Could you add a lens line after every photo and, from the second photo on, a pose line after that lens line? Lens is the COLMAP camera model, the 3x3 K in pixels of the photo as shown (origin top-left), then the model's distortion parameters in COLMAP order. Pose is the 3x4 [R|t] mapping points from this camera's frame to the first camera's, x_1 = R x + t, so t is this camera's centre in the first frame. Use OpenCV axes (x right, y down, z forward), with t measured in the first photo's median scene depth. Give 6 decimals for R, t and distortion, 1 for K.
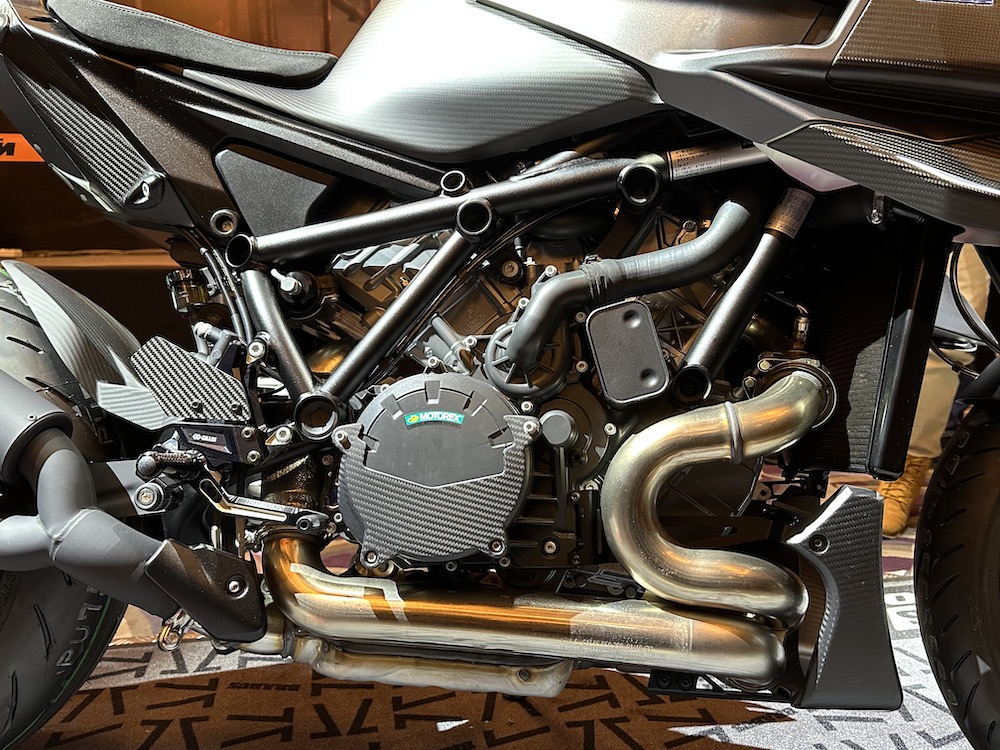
lens RADIAL K [[881.3, 0, 500.0], [0, 881.3, 375.0], [0, 0, 1]] dist [0.079263, -0.150677]
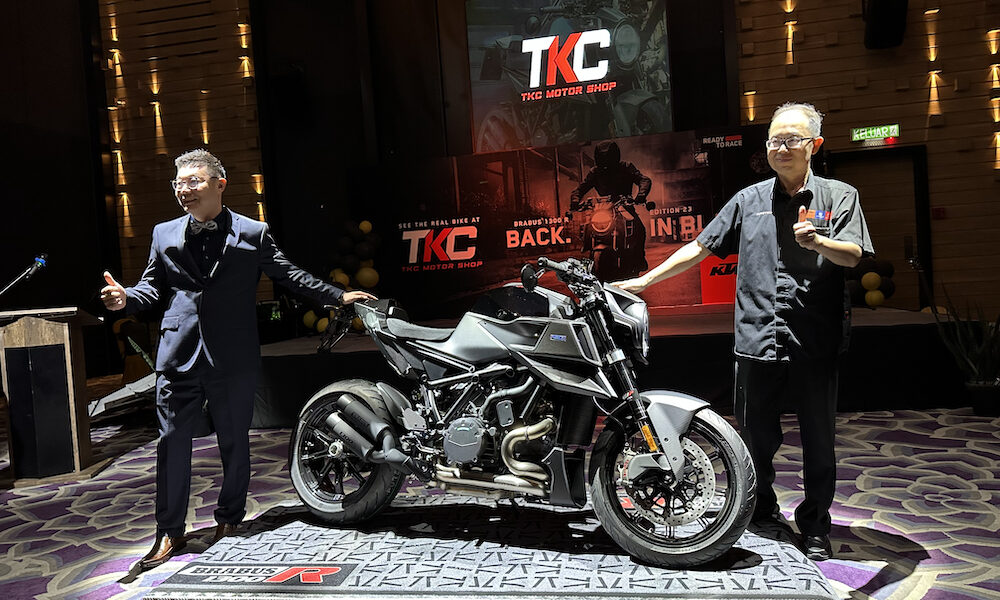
lens RADIAL K [[708.2, 0, 500.0], [0, 708.2, 300.0], [0, 0, 1]] dist [0.004312, 0.000479]
pose [[0.932633, -0.049901, -0.357359, 1.275695], [0.013334, 0.994481, -0.104067, -0.200962], [0.360580, 0.092291, 0.928151, -2.056487]]
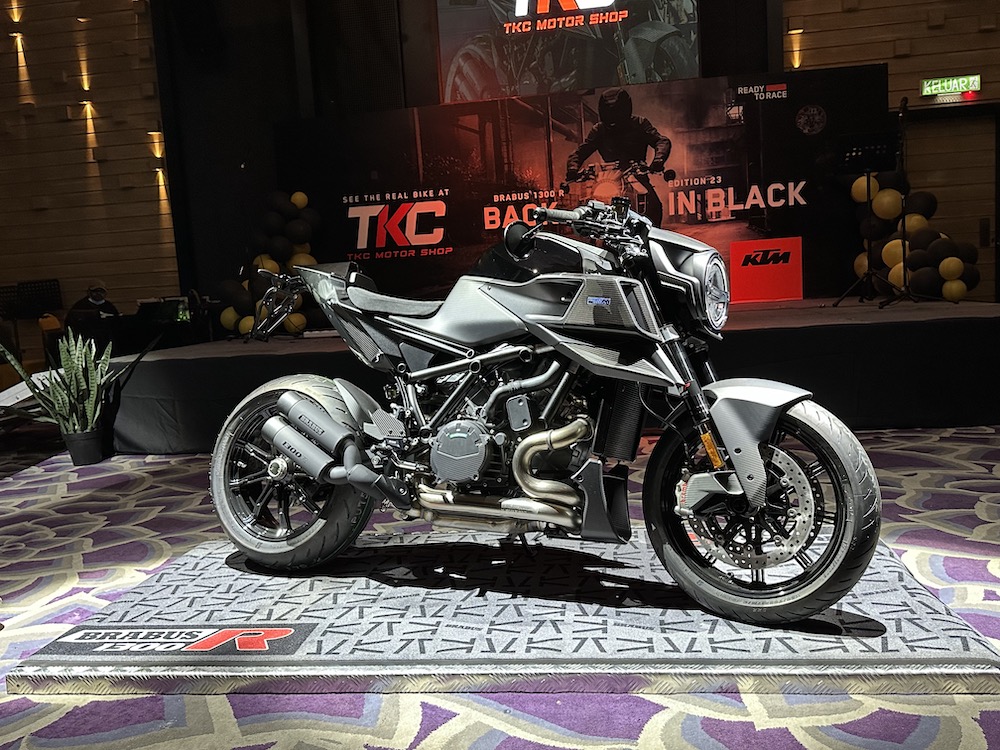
lens RADIAL K [[857.5, 0, 500.0], [0, 857.5, 375.0], [0, 0, 1]] dist [0.125872, -0.318762]
pose [[0.947427, -0.022161, -0.319203, 0.957273], [0.013340, 0.999467, -0.029795, -0.066240], [0.319693, 0.023970, 0.947218, -1.671359]]
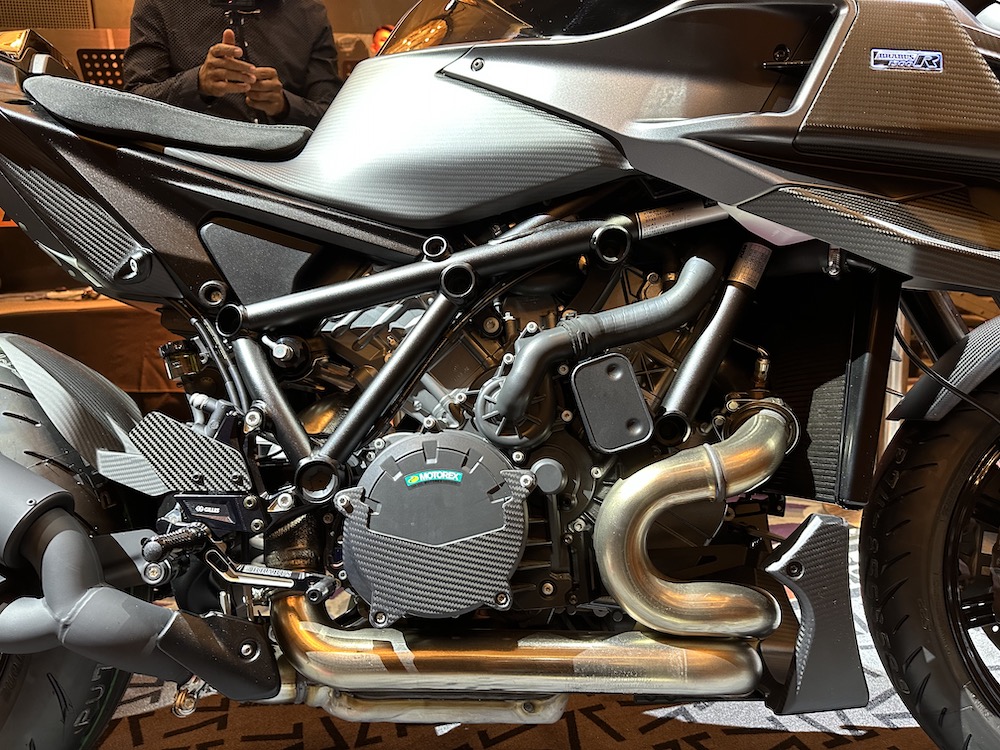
lens RADIAL K [[713.9, 0, 500.0], [0, 713.9, 375.0], [0, 0, 1]] dist [0.025304, -0.042757]
pose [[0.994819, -0.056647, 0.084421, -0.057173], [0.055928, 0.998376, 0.010859, -0.072516], [-0.084899, -0.006082, 0.996371, 0.147097]]
